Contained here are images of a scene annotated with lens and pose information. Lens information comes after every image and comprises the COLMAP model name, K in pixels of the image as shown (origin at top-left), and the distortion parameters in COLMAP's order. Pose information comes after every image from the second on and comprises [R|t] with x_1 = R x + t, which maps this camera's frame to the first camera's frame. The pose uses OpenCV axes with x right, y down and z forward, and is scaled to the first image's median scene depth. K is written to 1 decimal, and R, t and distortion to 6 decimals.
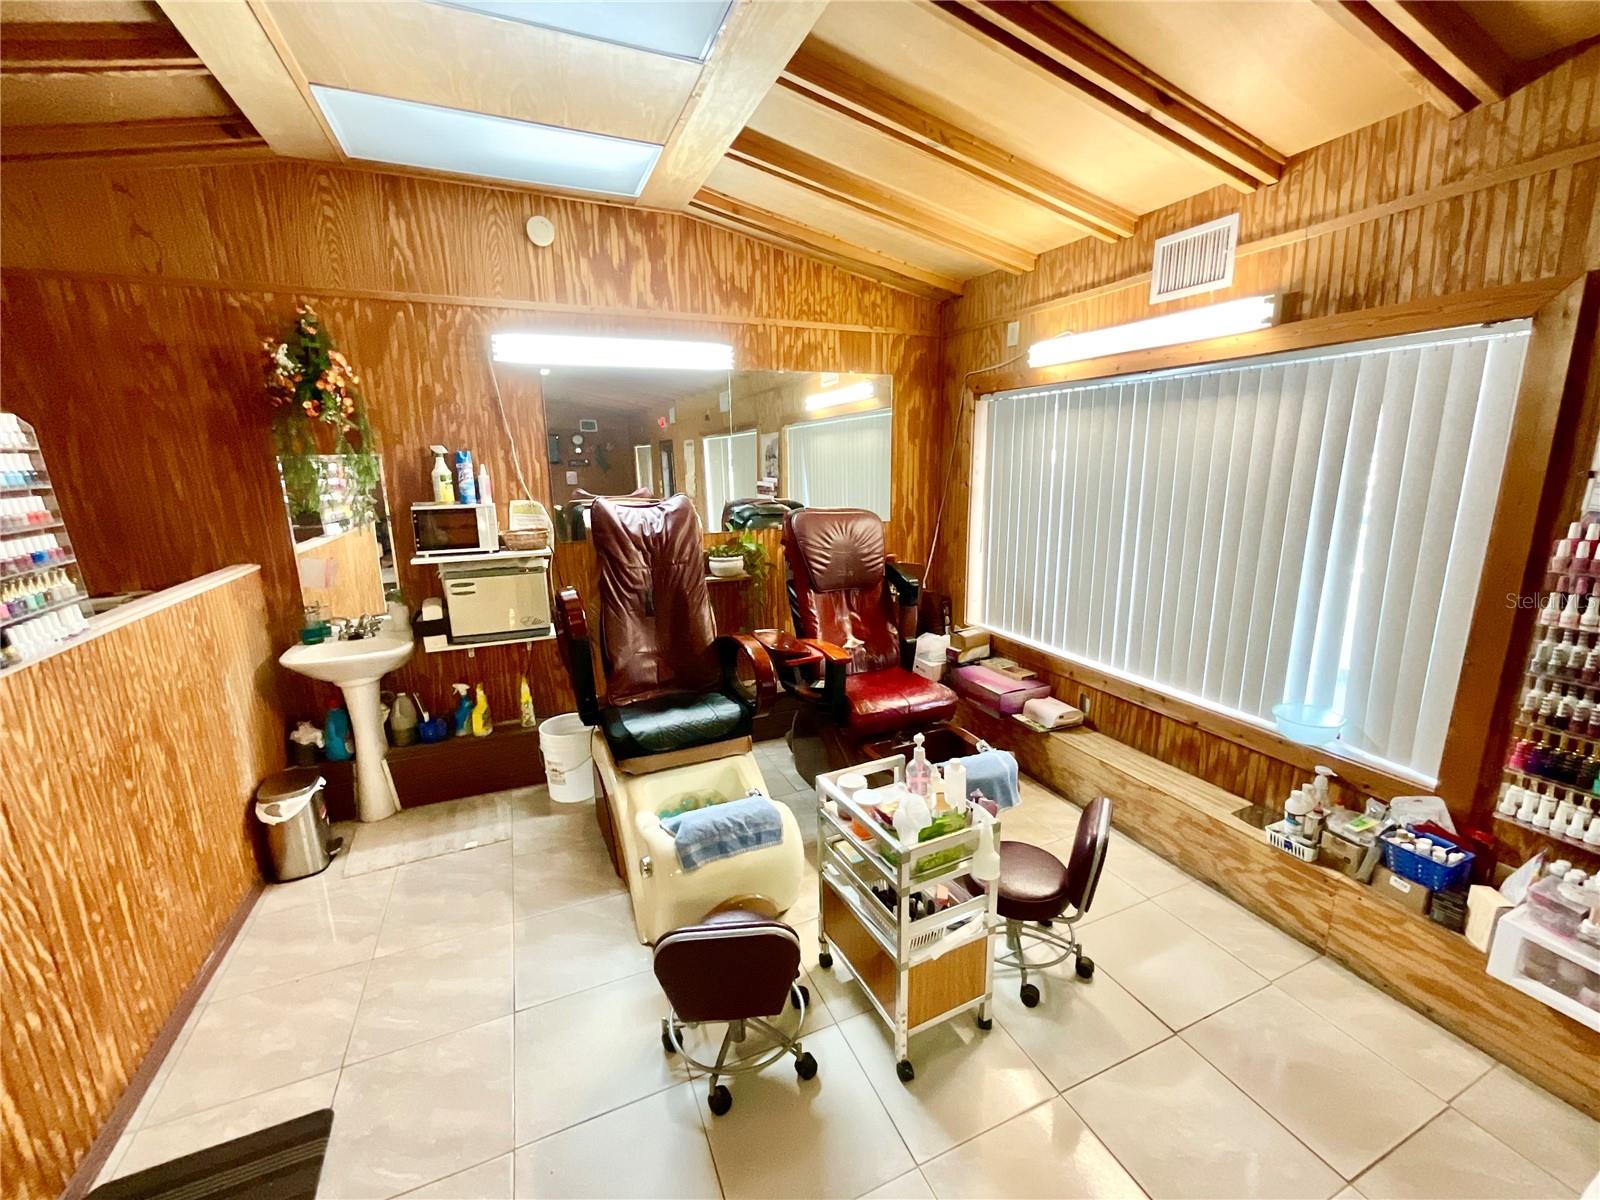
lens RADIAL K [[662.5, 0, 806.7], [0, 662.5, 600.0], [0, 0, 1]] dist [0.001487, 0.000553]
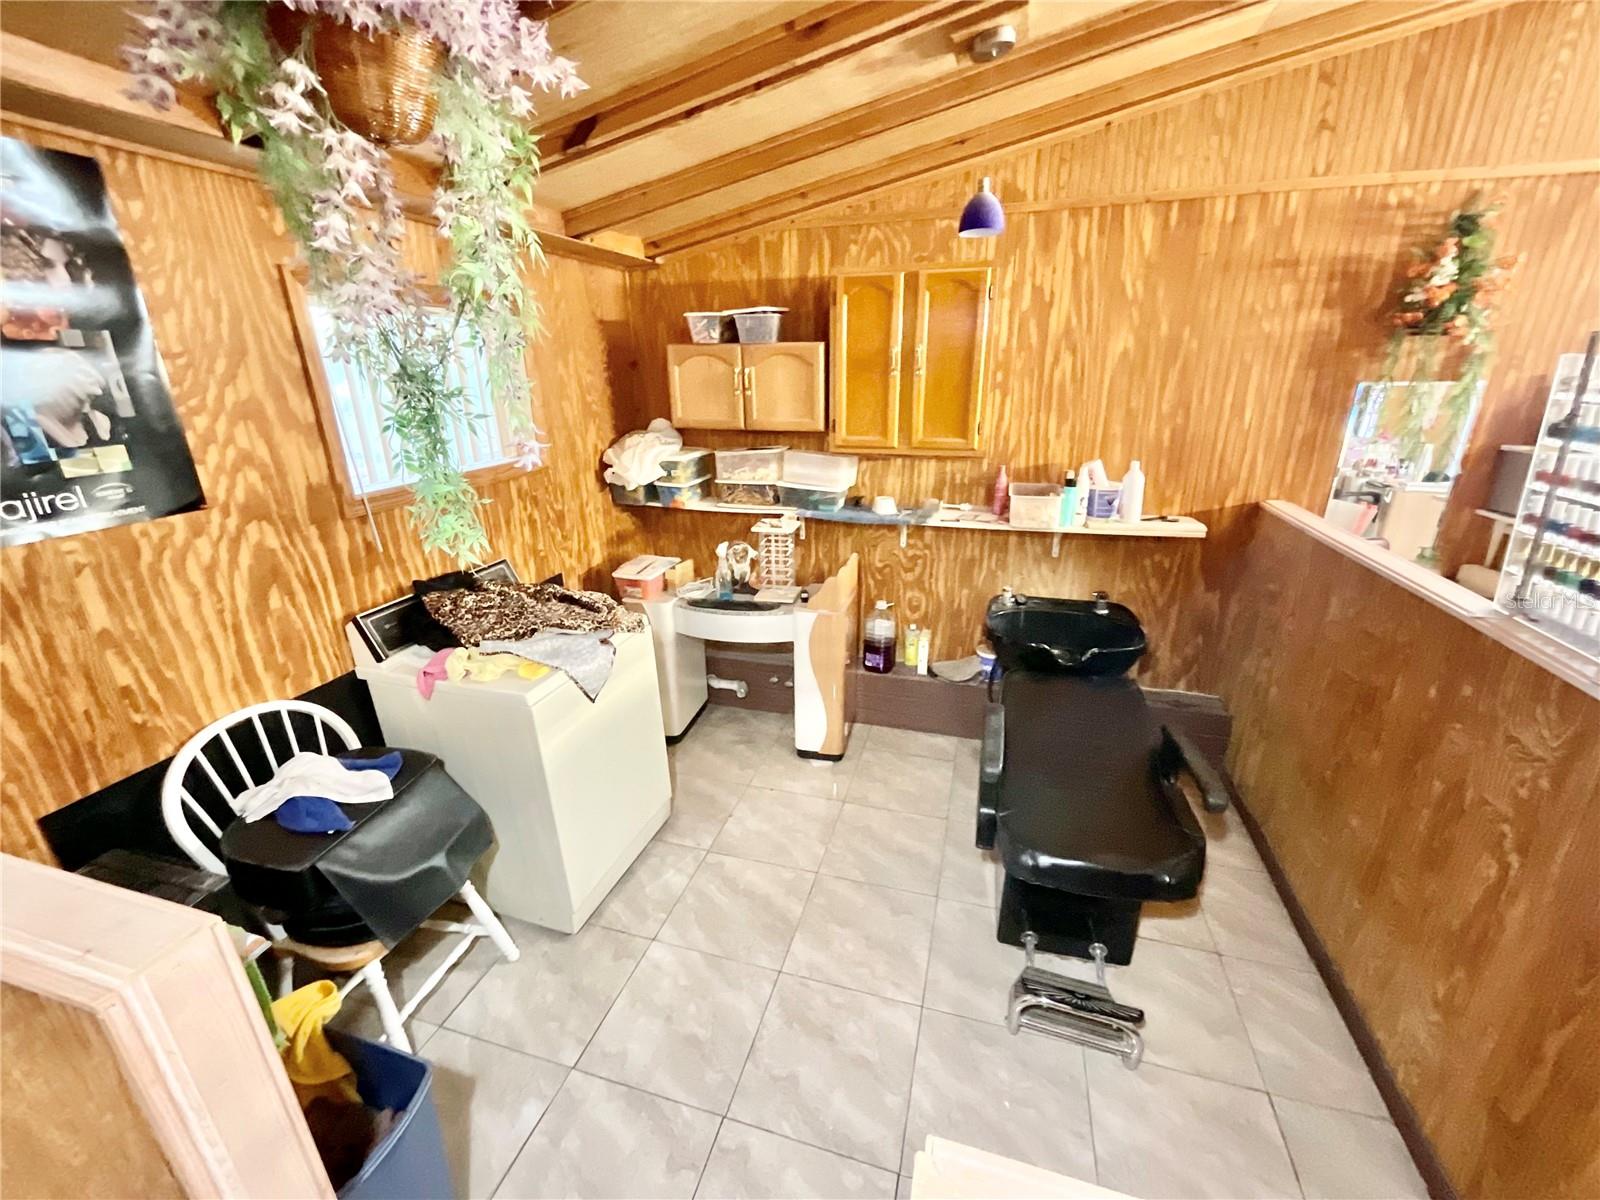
lens RADIAL K [[655.1, 0, 802.9], [0, 655.1, 600.1], [0, 0, 1]] dist [-0.001267, 0.000547]
pose [[0.761593, 0.232241, -0.605012, -0.790817], [-0.139787, 0.970475, 0.196565, -0.004559], [0.632800, -0.065130, 0.771572, -0.167378]]
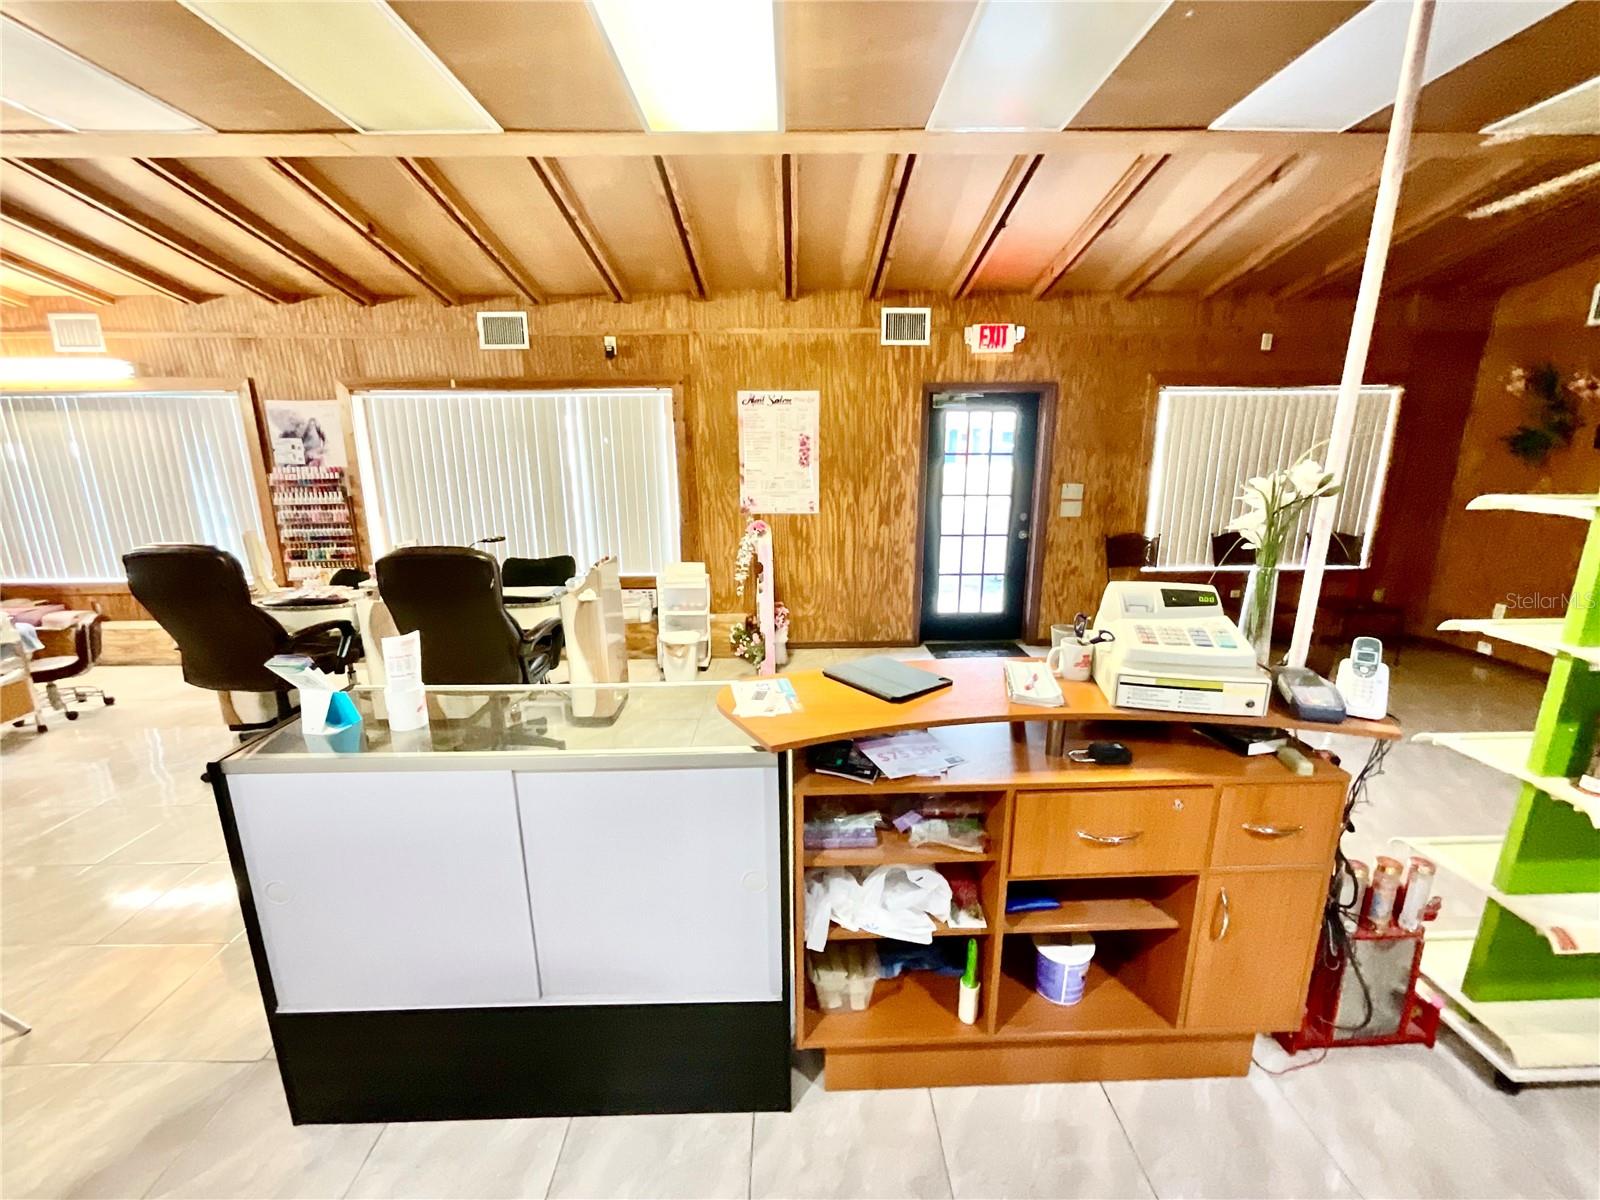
lens RADIAL K [[655.1, 0, 802.9], [0, 655.1, 600.1], [0, 0, 1]] dist [-0.001267, 0.000547]
pose [[0.381811, -0.200055, 0.902329, -0.364988], [0.193945, 0.971898, 0.133413, 0.299482], [-0.903662, 0.124063, 0.409881, -1.262531]]
